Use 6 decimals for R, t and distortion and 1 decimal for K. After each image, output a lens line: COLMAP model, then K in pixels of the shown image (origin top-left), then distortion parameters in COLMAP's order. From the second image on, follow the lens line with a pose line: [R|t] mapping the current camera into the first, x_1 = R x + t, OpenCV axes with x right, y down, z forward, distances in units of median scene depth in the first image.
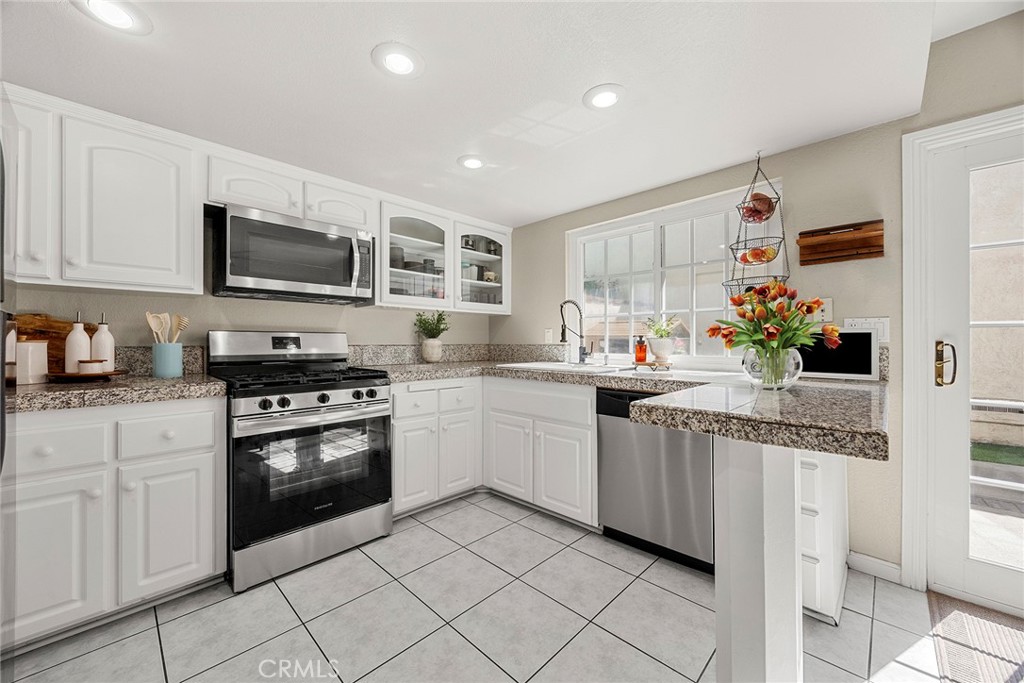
lens RADIAL K [[392.8, 0, 515.6], [0, 392.8, 339.9], [0, 0, 1]] dist [0.000852, -0.000015]
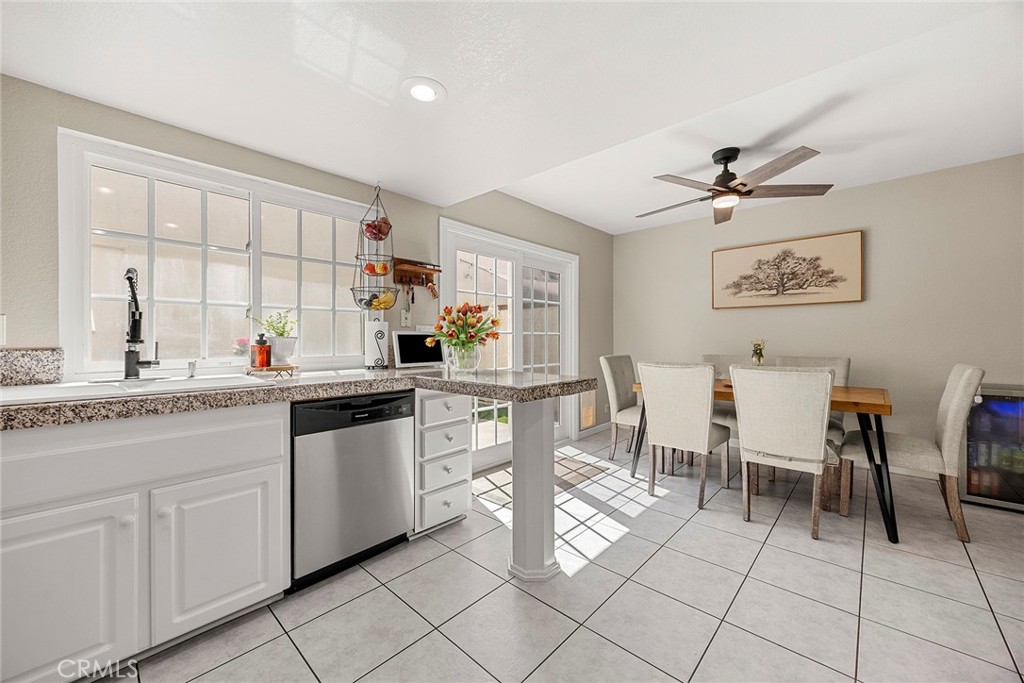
lens RADIAL K [[392.8, 0, 515.6], [0, 392.8, 339.9], [0, 0, 1]] dist [0.000852, -0.000015]
pose [[-0.025727, -0.000099, 0.999669, -0.554719], [-0.001370, 0.999999, 0.000064, 0.000310], [-0.999668, -0.001368, -0.025727, 0.583172]]
